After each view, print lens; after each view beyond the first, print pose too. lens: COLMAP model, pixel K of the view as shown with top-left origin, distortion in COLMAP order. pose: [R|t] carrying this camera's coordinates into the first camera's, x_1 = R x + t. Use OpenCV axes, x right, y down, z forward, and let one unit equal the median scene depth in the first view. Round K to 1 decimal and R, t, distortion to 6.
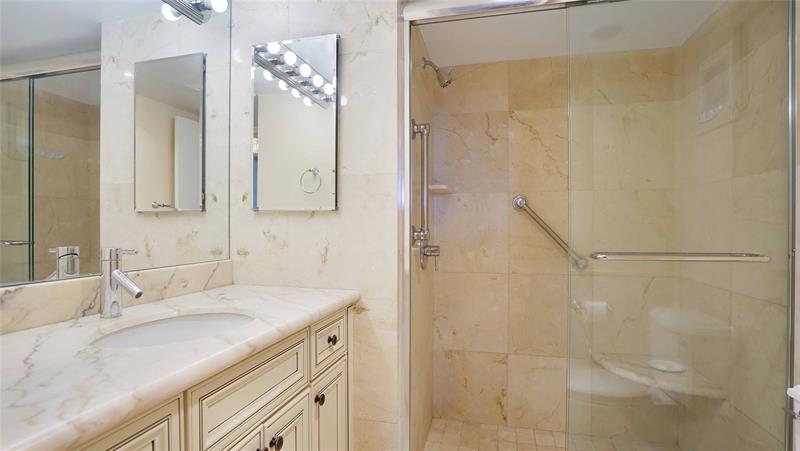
lens RADIAL K [[381.4, 0, 417.1], [0, 381.4, 223.2], [0, 0, 1]] dist [-0.058144, 0.022497]
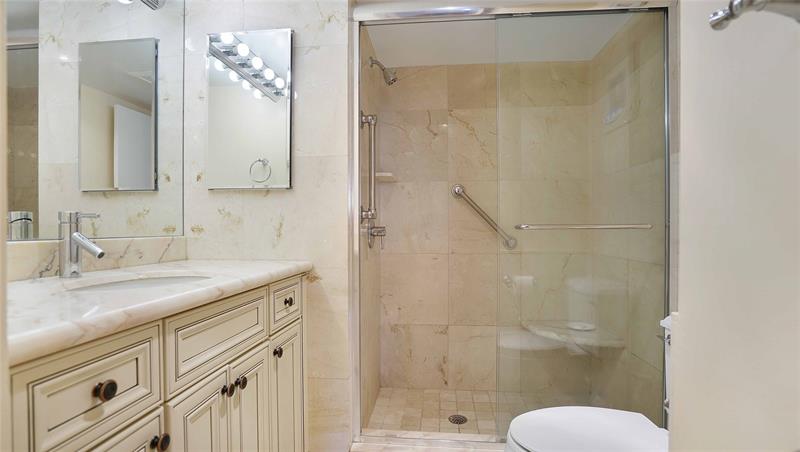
lens RADIAL K [[381.4, 0, 417.1], [0, 381.4, 223.7], [0, 0, 1]] dist [-0.058144, 0.022497]
pose [[0.989409, -0.000724, 0.145155, -0.011347], [0.004056, 0.999735, -0.022659, 0.080149], [-0.145101, 0.023008, 0.989149, -0.100258]]
